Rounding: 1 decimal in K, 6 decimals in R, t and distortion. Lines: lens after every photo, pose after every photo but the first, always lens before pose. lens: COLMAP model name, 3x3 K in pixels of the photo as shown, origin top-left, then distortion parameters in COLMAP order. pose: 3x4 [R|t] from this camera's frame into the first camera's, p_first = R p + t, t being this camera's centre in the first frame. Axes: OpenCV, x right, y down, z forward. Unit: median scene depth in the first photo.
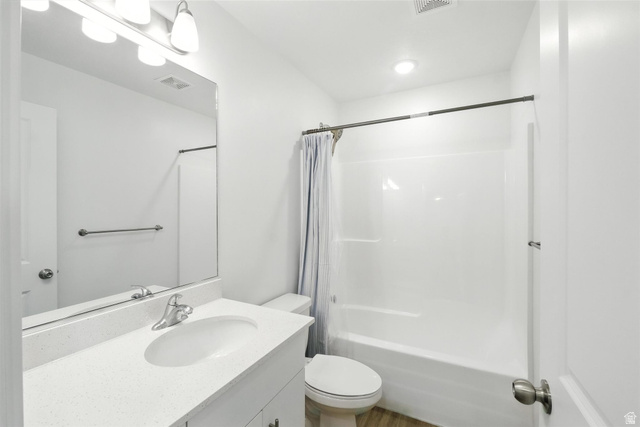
lens RADIAL K [[276.0, 0, 320.2], [0, 276.0, 208.0], [0, 0, 1]] dist [-0.018237, -0.000553]
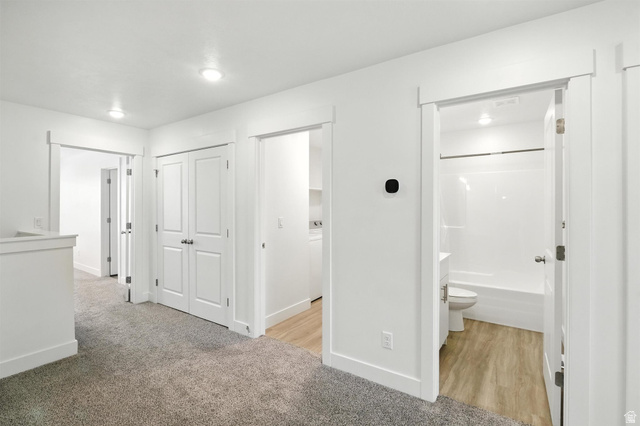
lens RADIAL K [[299.7, 0, 320.7], [0, 299.7, 209.4], [0, 0, 1]] dist [0.000328, -0.000263]
pose [[0.991171, -0.001116, -0.132582, -0.403450], [0.002378, 0.999953, 0.009365, 0.003336], [0.132565, -0.009598, 0.991128, -0.856210]]
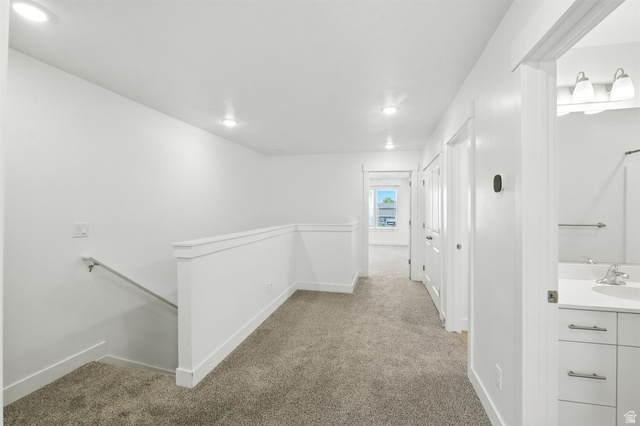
lens RADIAL K [[276.0, 0, 319.5], [0, 276.0, 208.3], [0, 0, 1]] dist [-0.018237, -0.000553]
pose [[0.233301, -0.000095, -0.972405, 0.273311], [-0.004676, 0.999988, -0.001219, 0.004734], [0.972393, 0.004831, 0.233298, -0.475520]]
